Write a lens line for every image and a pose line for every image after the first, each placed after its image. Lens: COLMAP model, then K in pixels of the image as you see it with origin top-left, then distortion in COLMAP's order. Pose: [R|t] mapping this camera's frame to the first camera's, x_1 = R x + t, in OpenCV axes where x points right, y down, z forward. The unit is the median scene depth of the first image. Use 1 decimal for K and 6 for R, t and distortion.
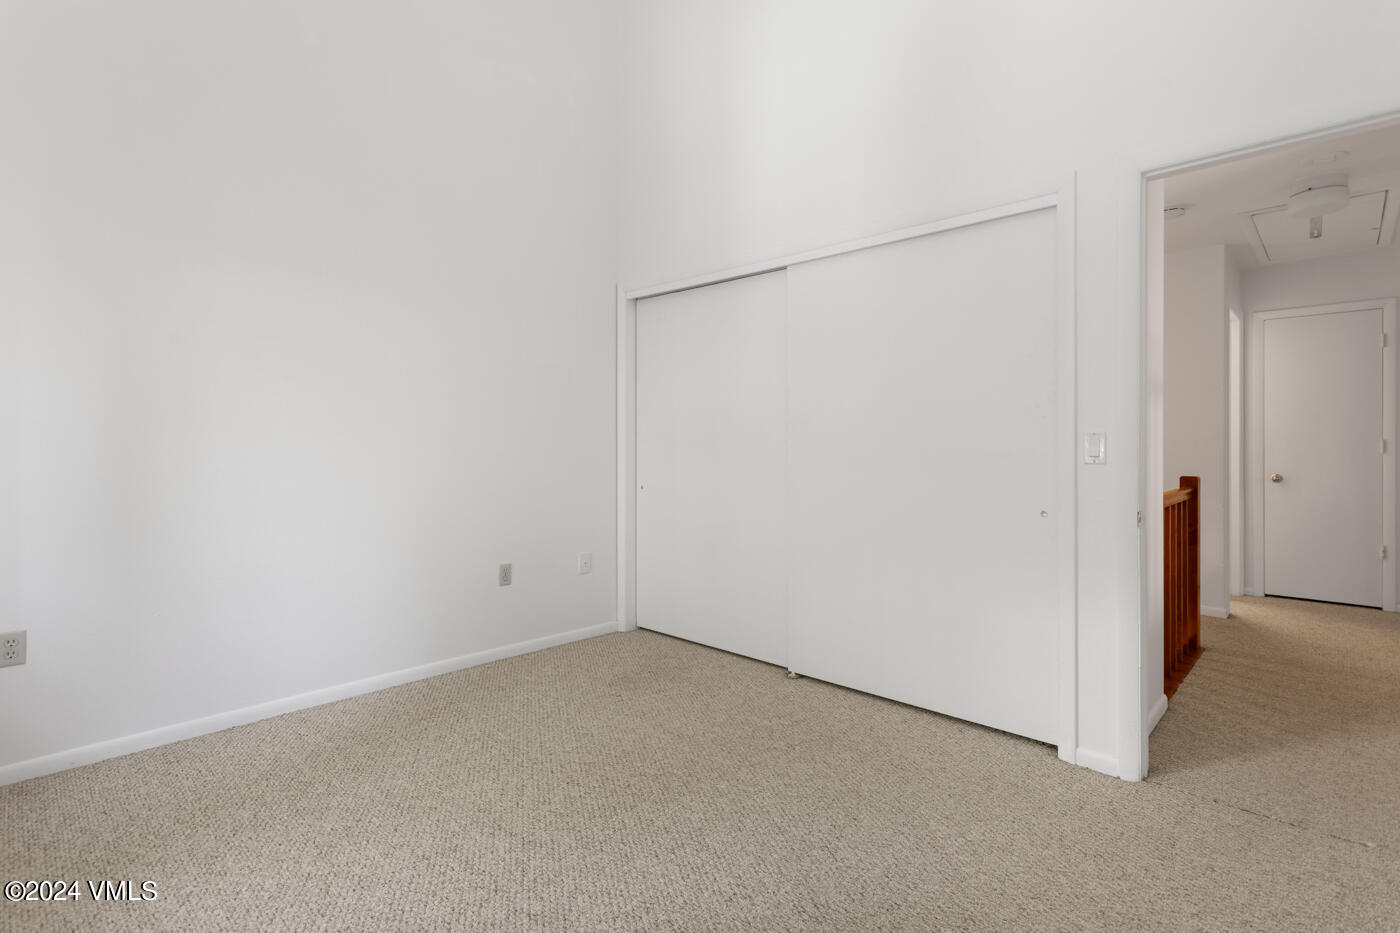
lens RADIAL K [[688.5, 0, 690.5], [0, 688.5, 439.0], [0, 0, 1]] dist [0.009458, -0.000448]
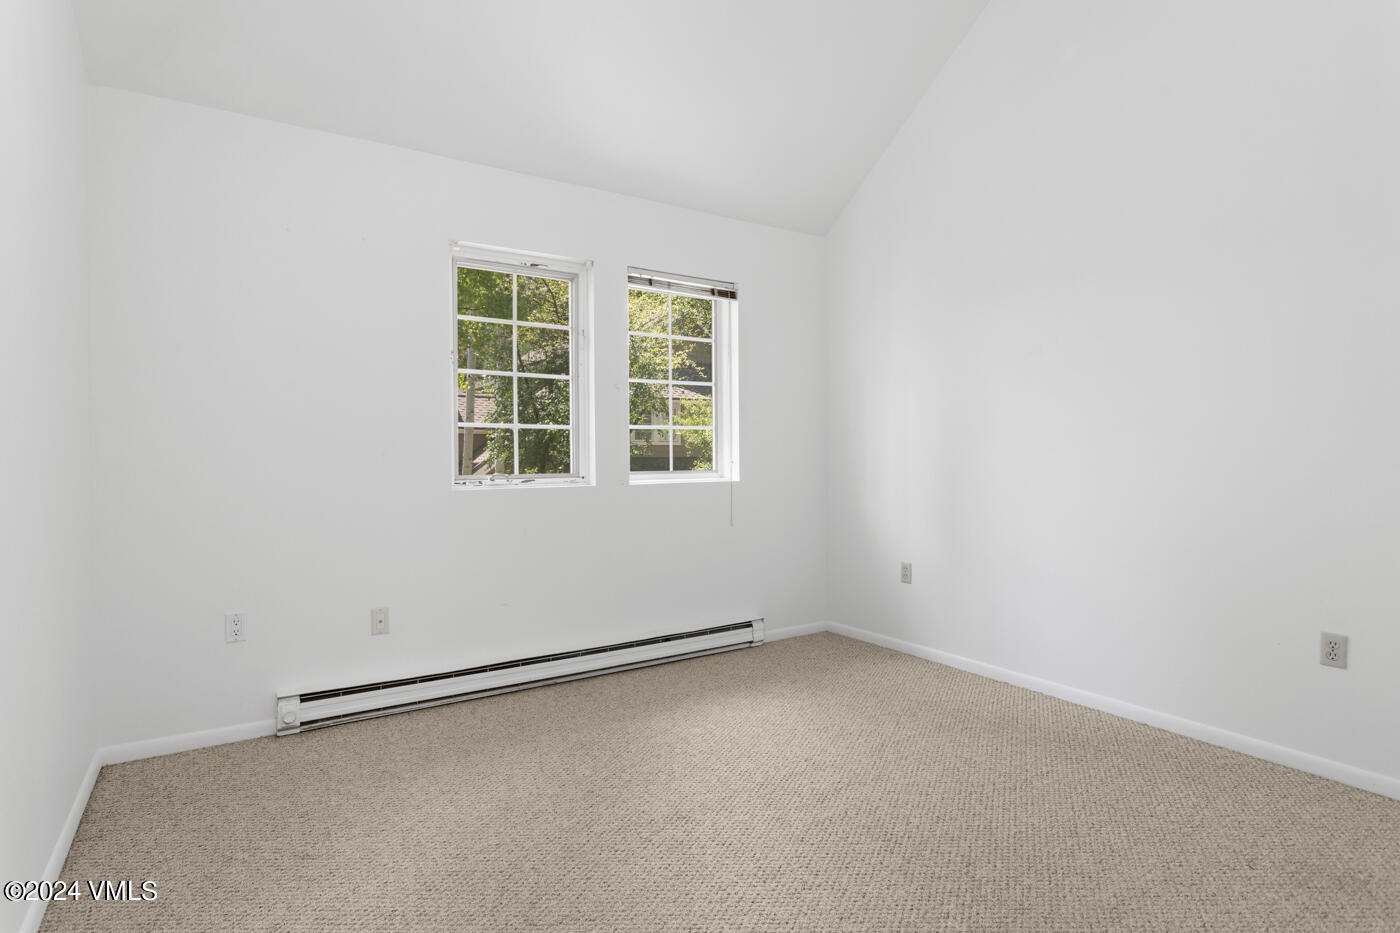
lens RADIAL K [[728.3, 0, 700.0], [0, 728.3, 466.5], [0, 0, 1]] dist [-0.000327, 0.001130]
pose [[-0.230809, 0.014757, -0.972887, 0.608067], [0.005321, 0.999889, 0.013904, 0.016487], [0.972984, -0.001968, -0.230862, 0.681269]]
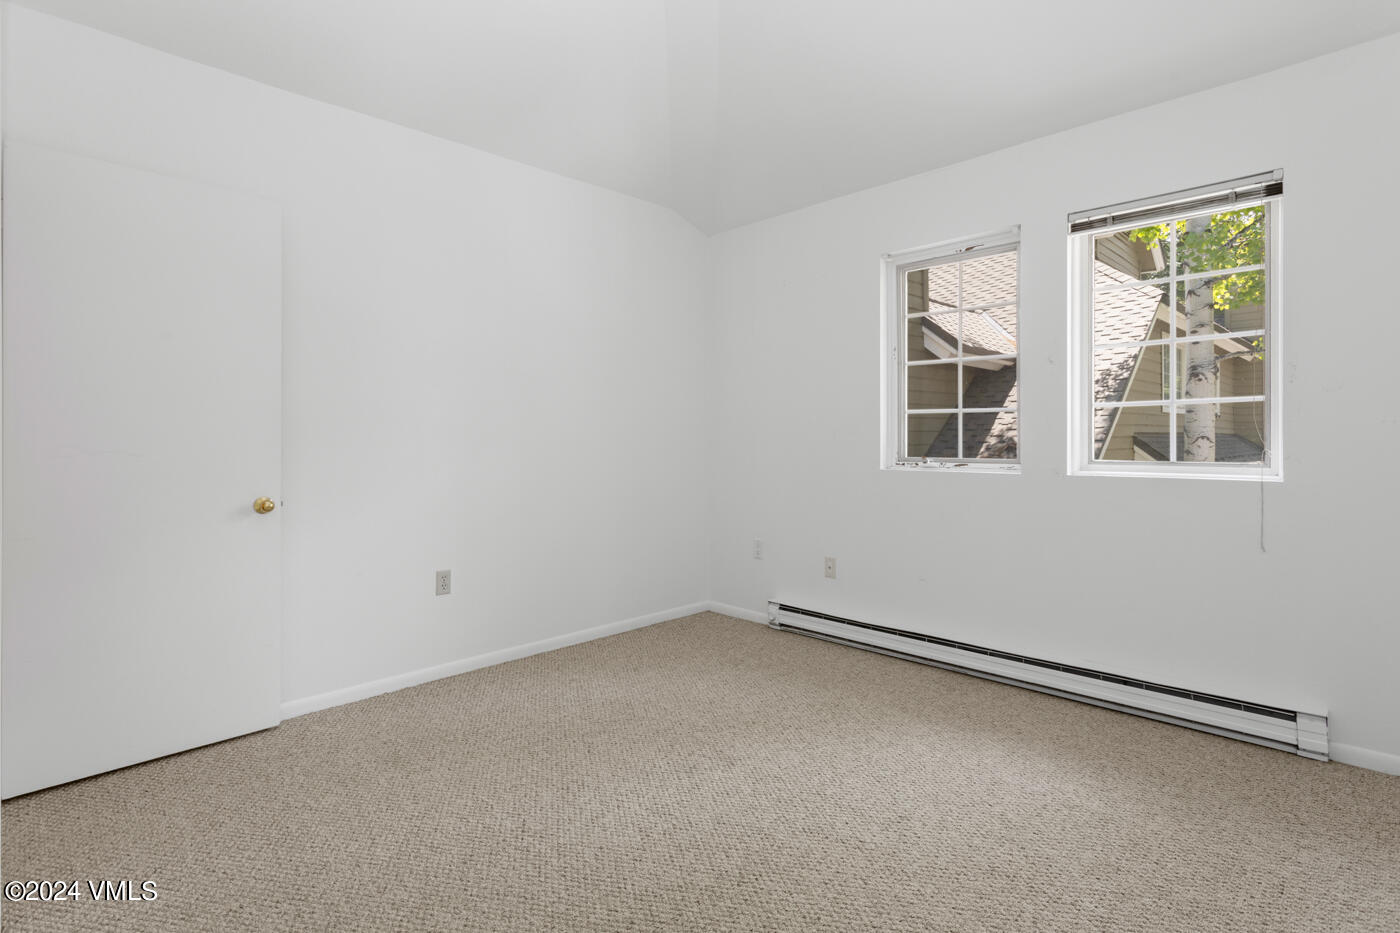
lens RADIAL K [[688.5, 0, 690.5], [0, 688.5, 439.0], [0, 0, 1]] dist [0.009458, -0.000448]
pose [[-0.999461, 0.002425, 0.032743, -0.054647], [0.002381, 0.999996, -0.001408, 0.012310], [-0.032746, -0.001330, -0.999463, 1.262497]]
